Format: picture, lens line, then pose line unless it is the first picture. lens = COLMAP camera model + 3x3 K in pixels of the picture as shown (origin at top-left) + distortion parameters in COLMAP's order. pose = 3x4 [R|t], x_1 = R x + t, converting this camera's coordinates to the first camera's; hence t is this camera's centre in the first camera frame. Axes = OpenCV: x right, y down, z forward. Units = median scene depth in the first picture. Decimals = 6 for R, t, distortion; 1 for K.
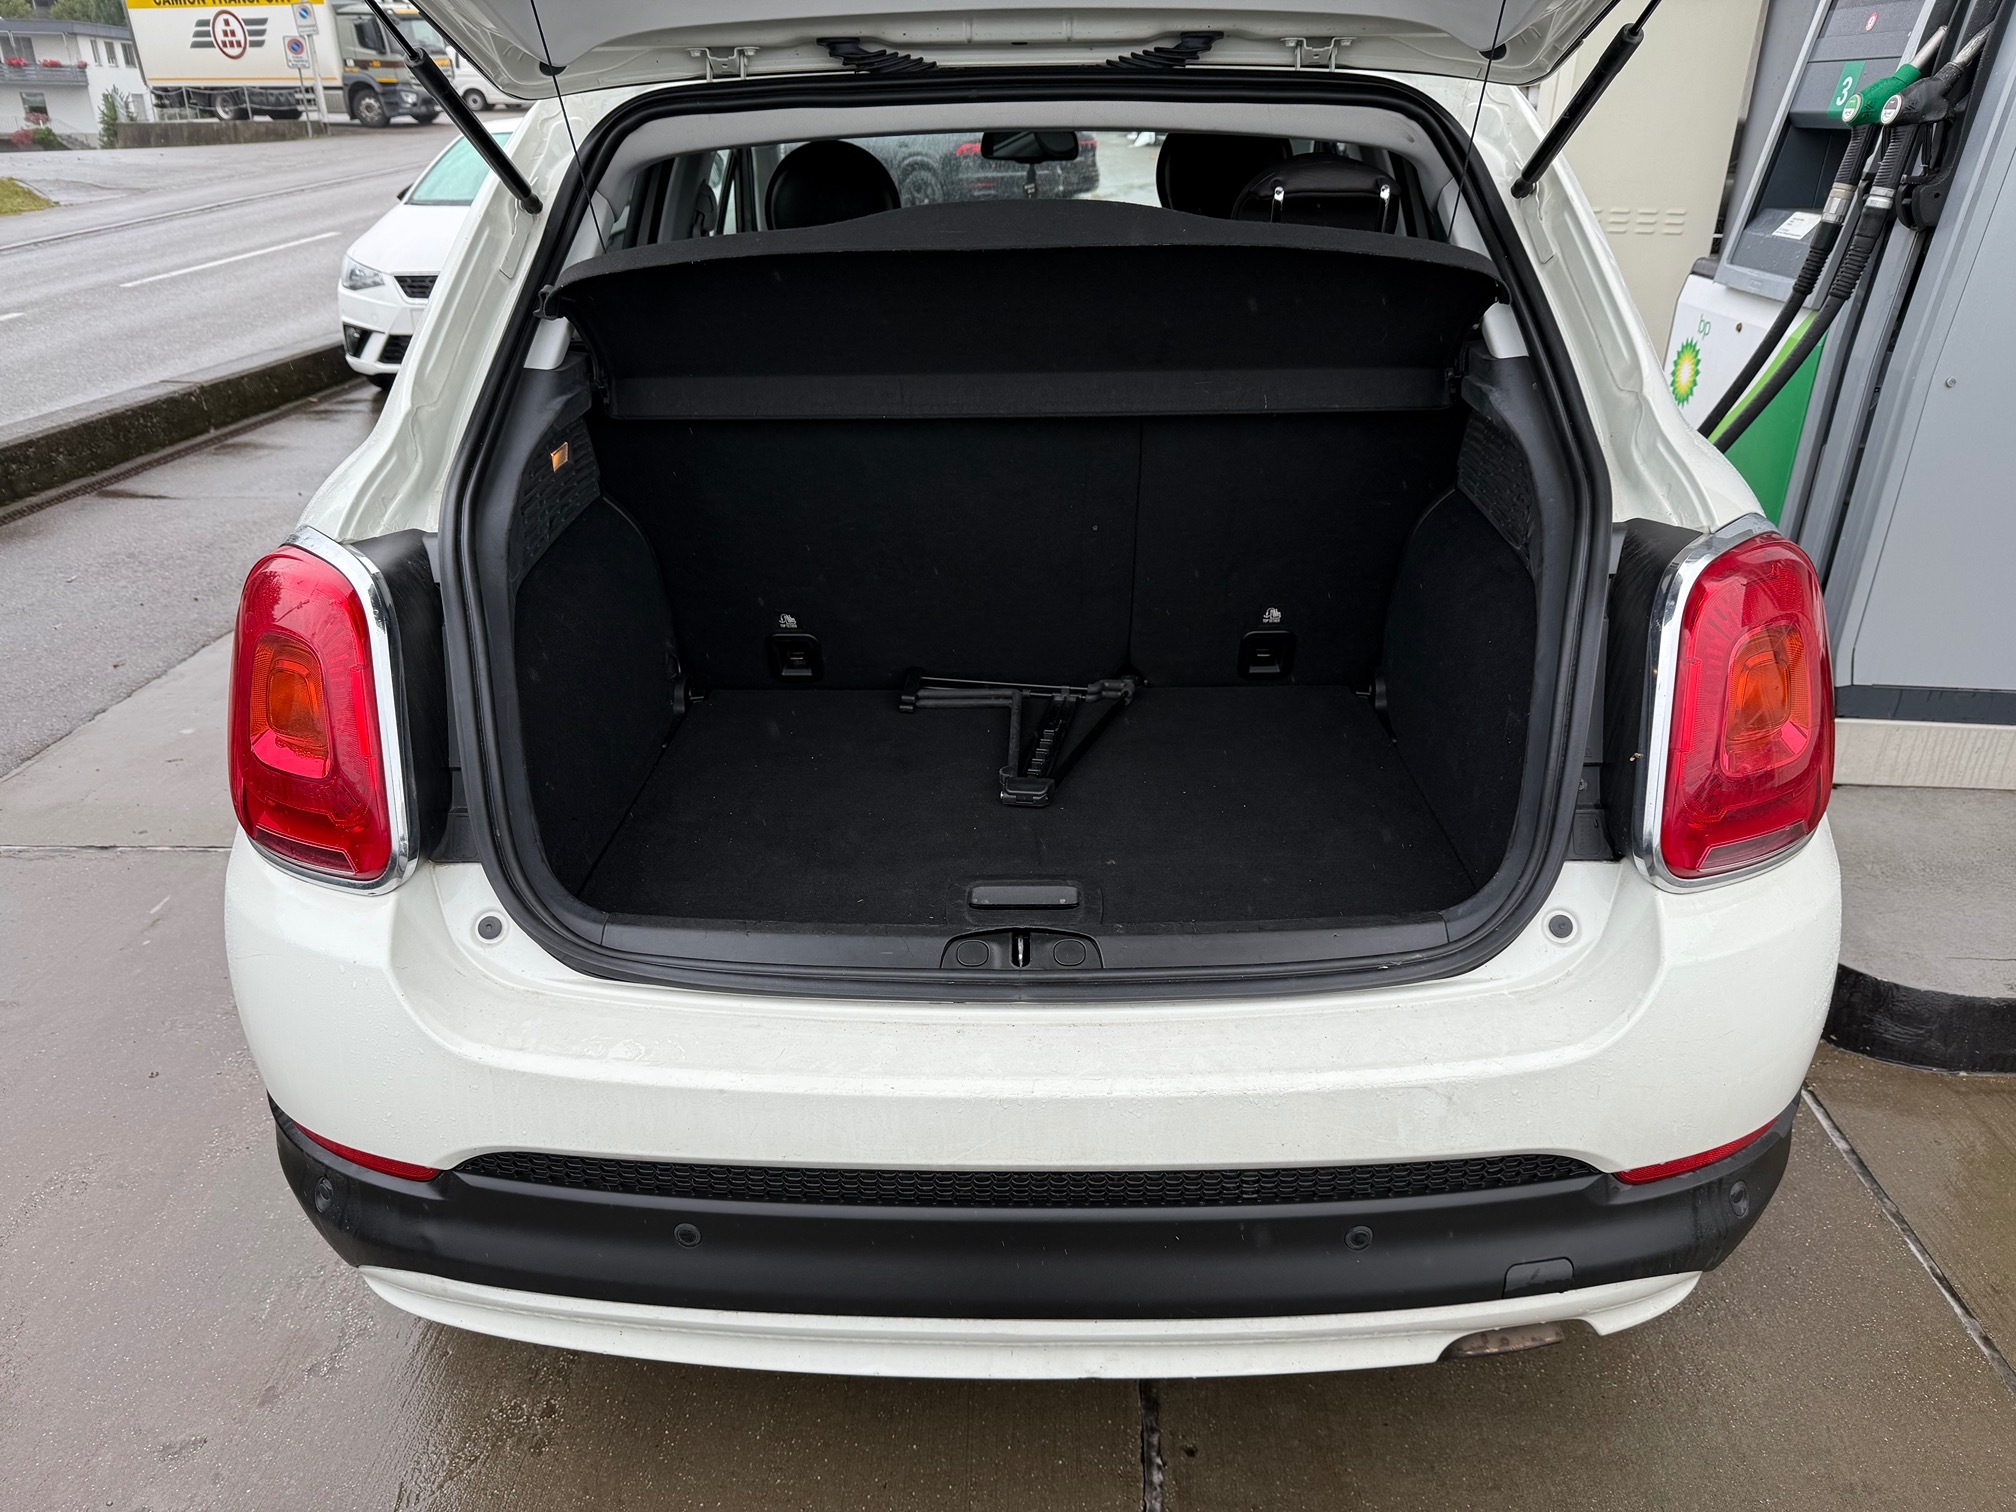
lens RADIAL K [[1431.8, 0, 1021.5], [0, 1431.8, 738.9], [0, 0, 1]] dist [0.049360, -0.071790]
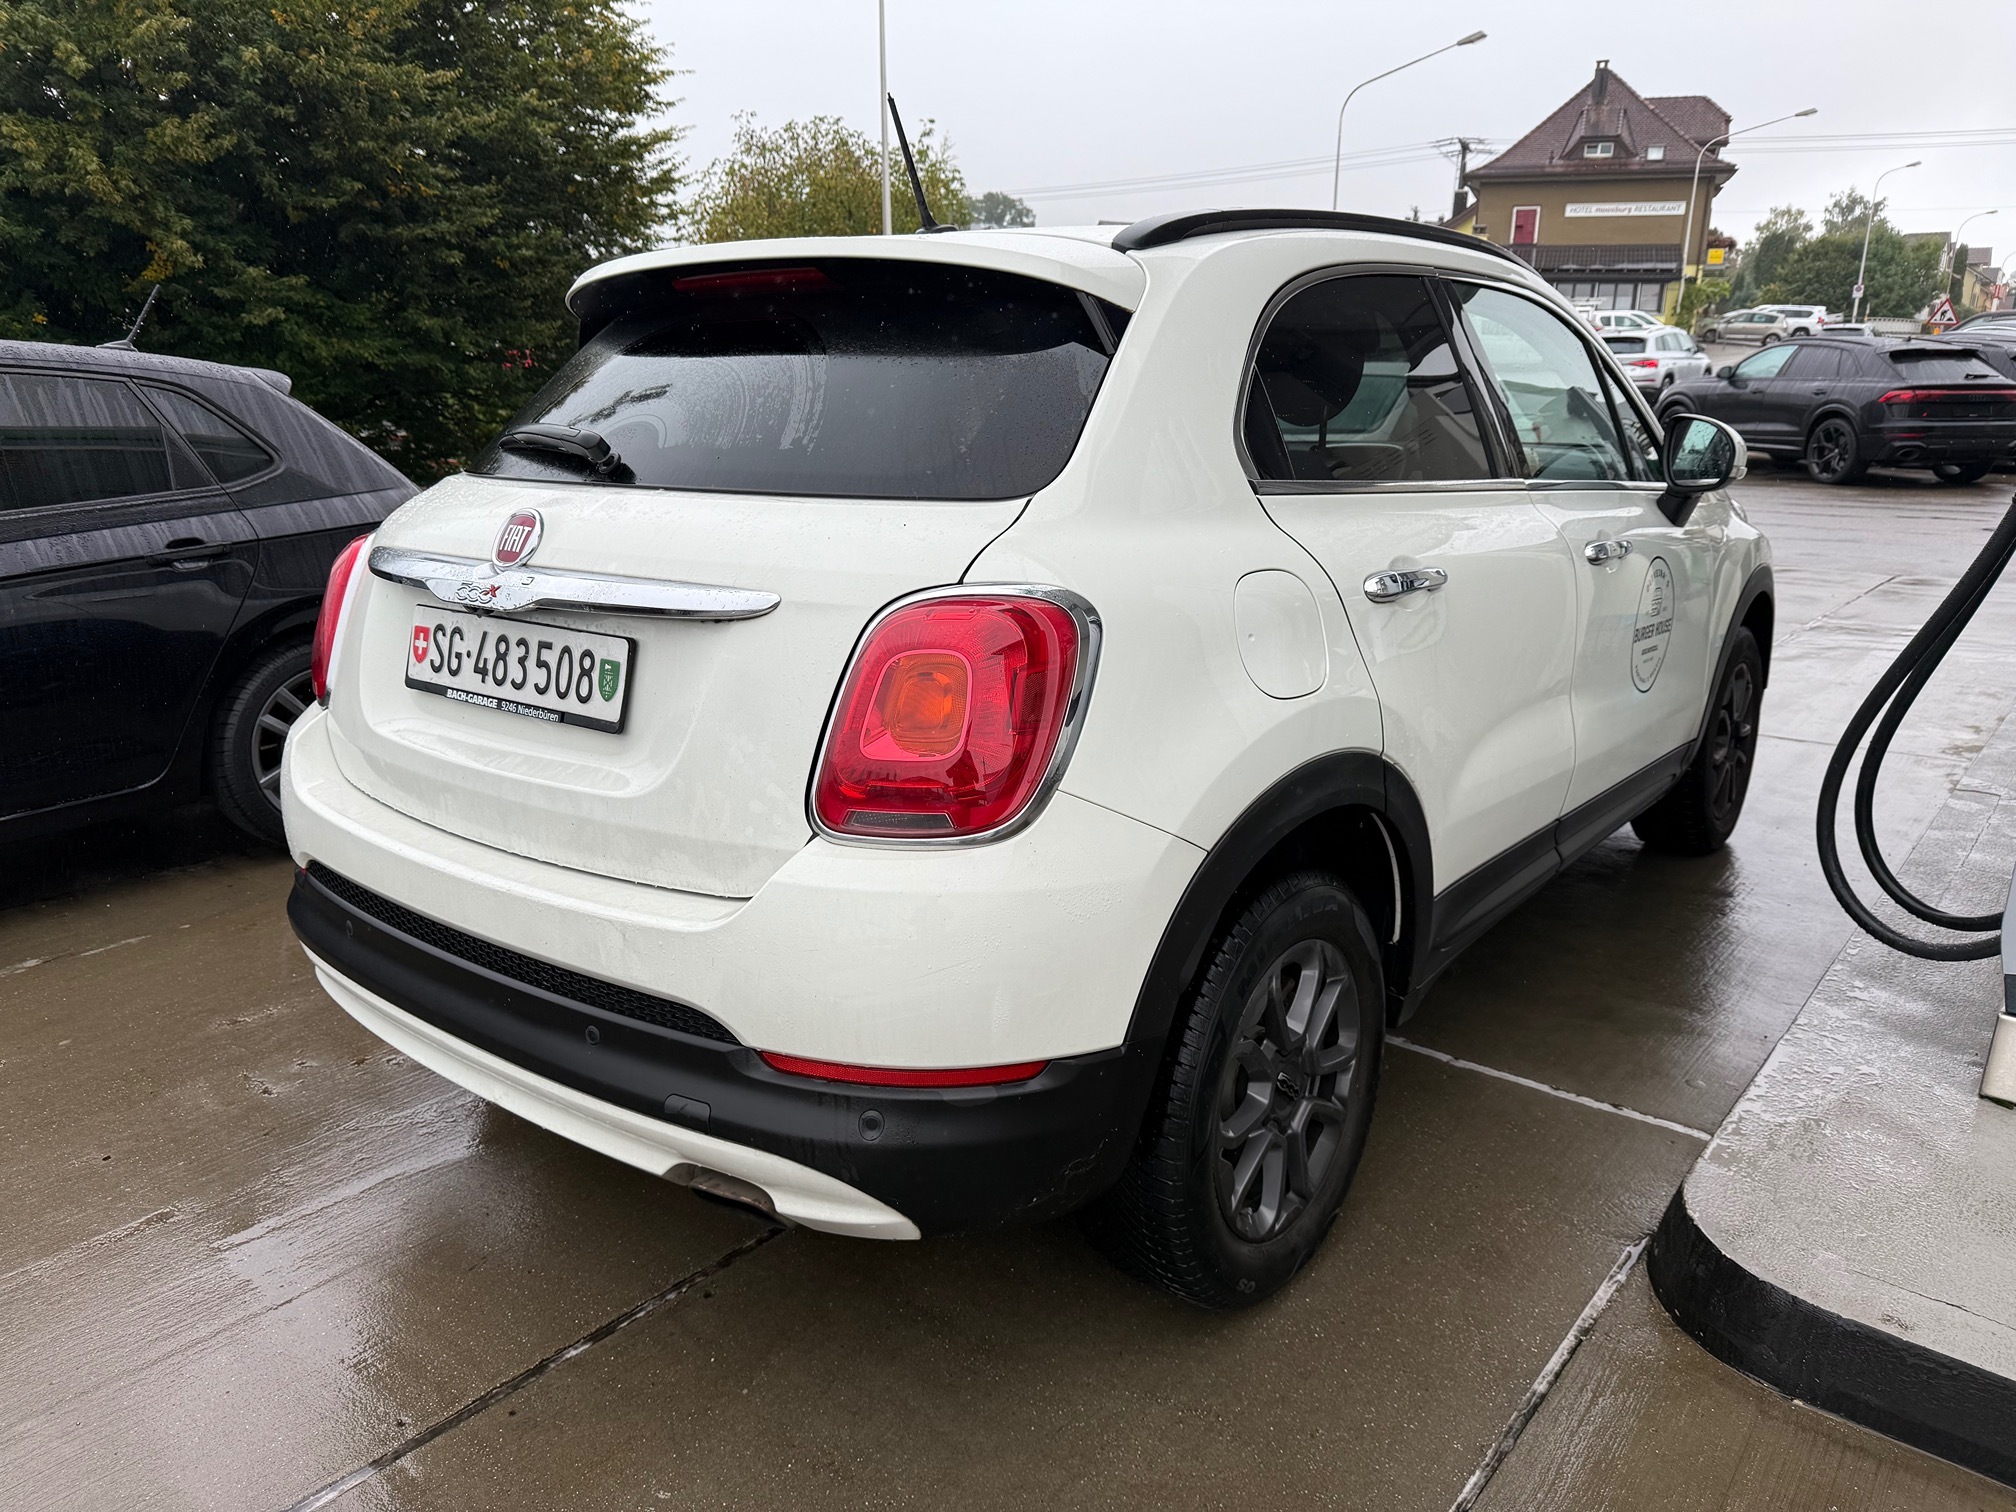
lens RADIAL K [[1431.8, 0, 1000.4], [0, 1431.8, 755.4], [0, 0, 1]] dist [0.049360, -0.071790]
pose [[0.792247, 0.157420, -0.589545, 1.265395], [-0.243766, 0.967357, -0.069276, 0.082105], [0.559394, 0.198595, 0.804760, 0.050747]]
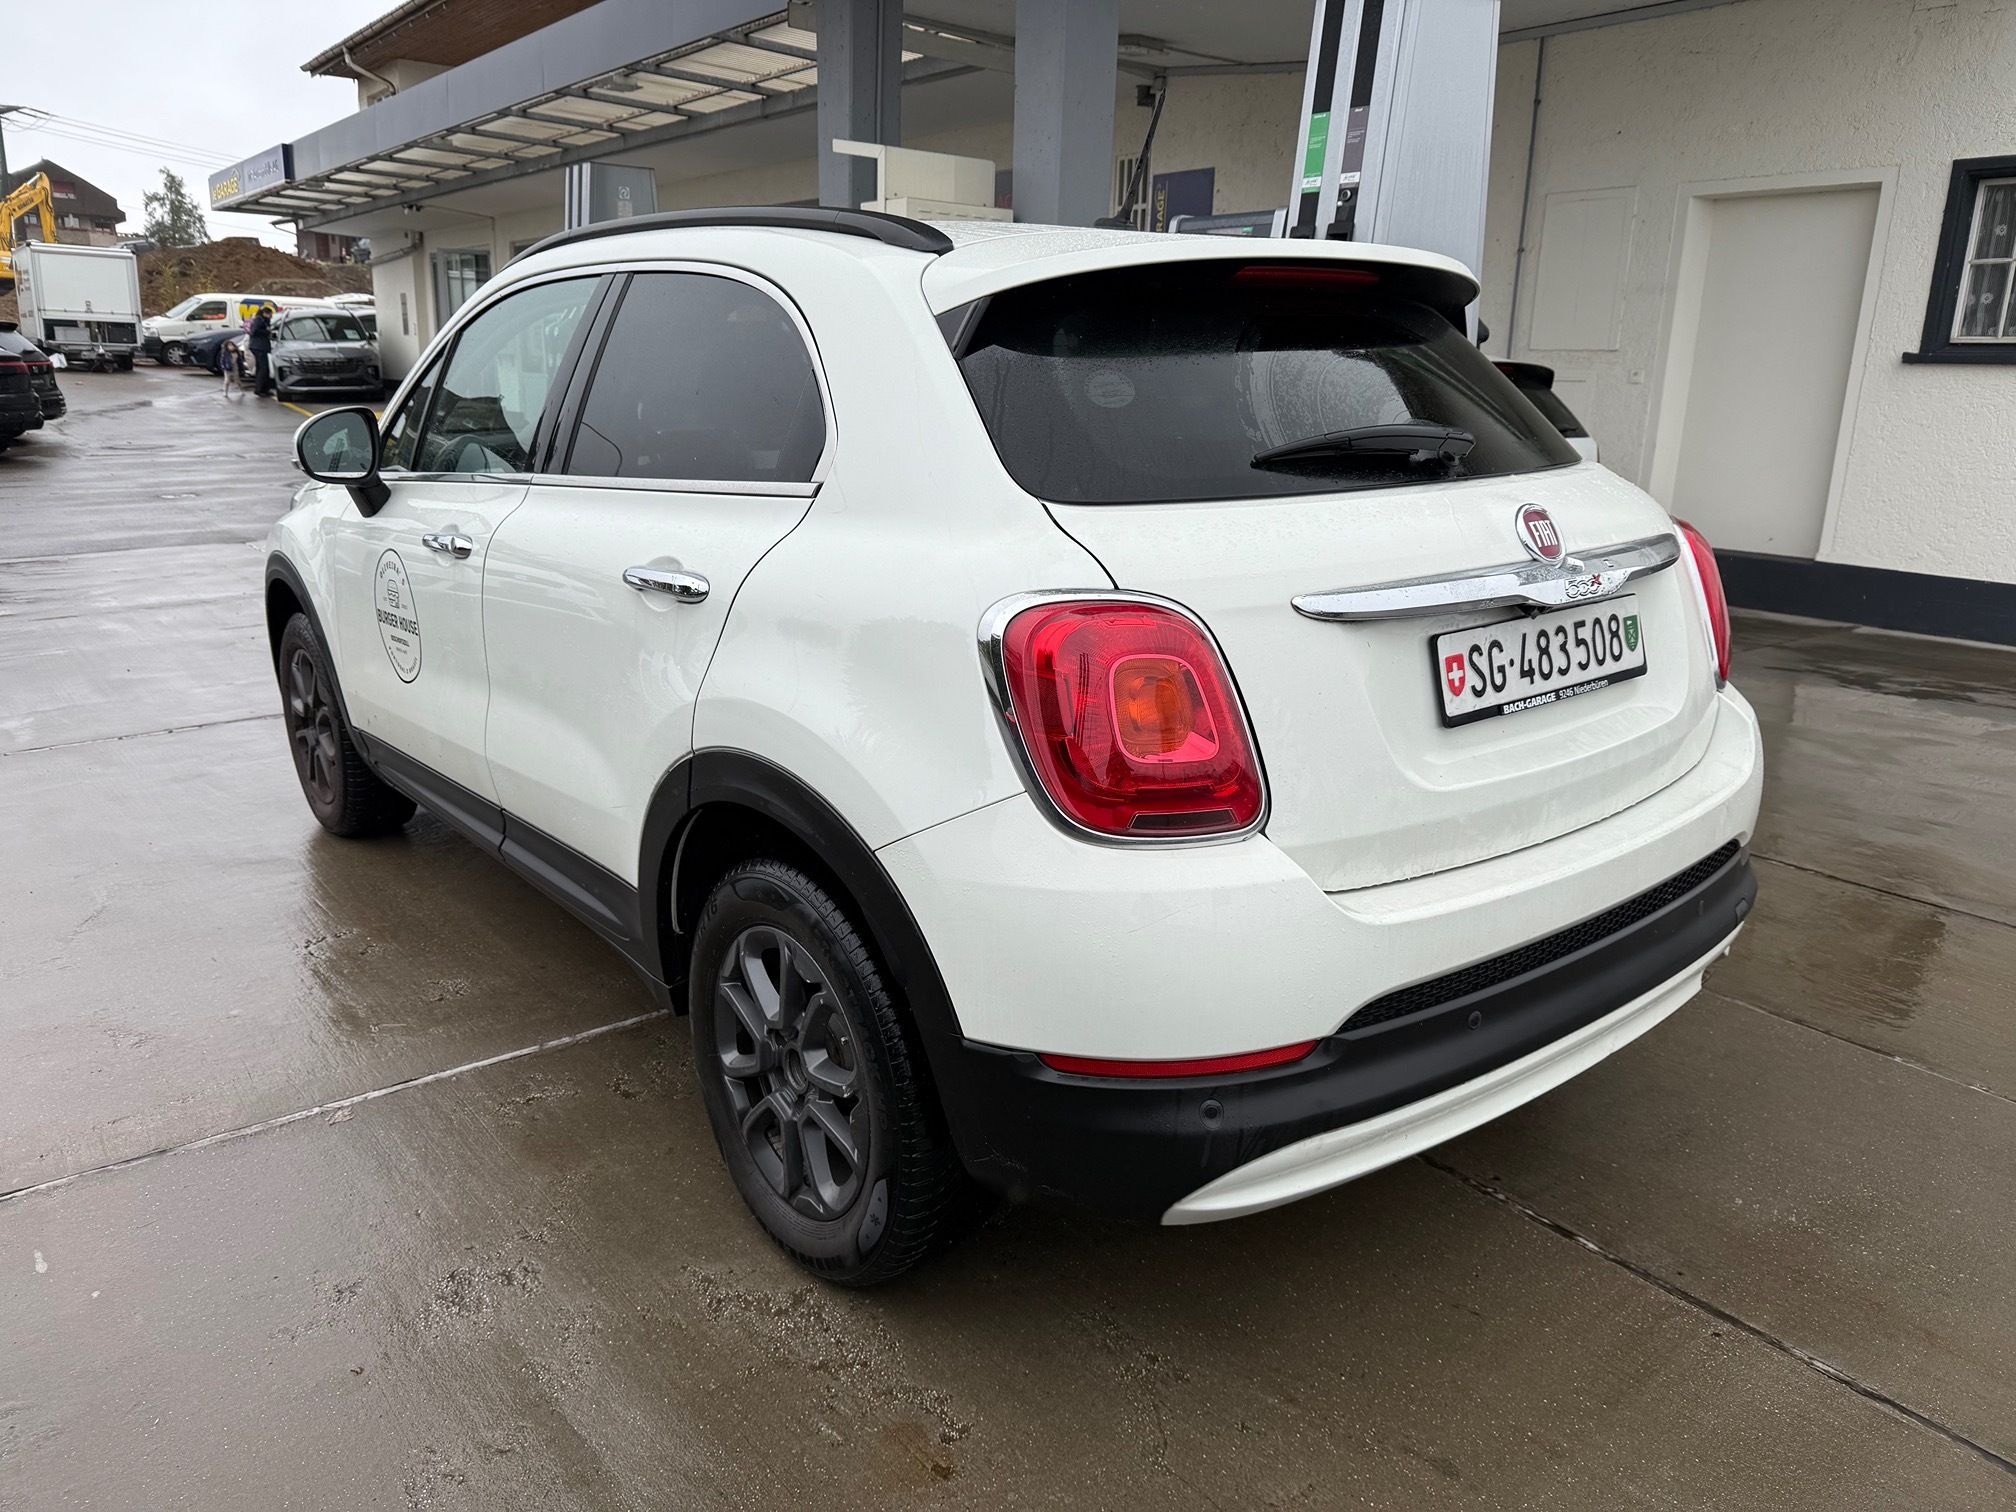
lens RADIAL K [[1431.8, 0, 1025.8], [0, 1431.8, 743.0], [0, 0, 1]] dist [0.049360, -0.071790]
pose [[0.758550, -0.163028, 0.630891, -1.370272], [0.250729, 0.966678, -0.051665, 0.041687], [-0.601445, 0.197373, 0.774150, 0.113284]]
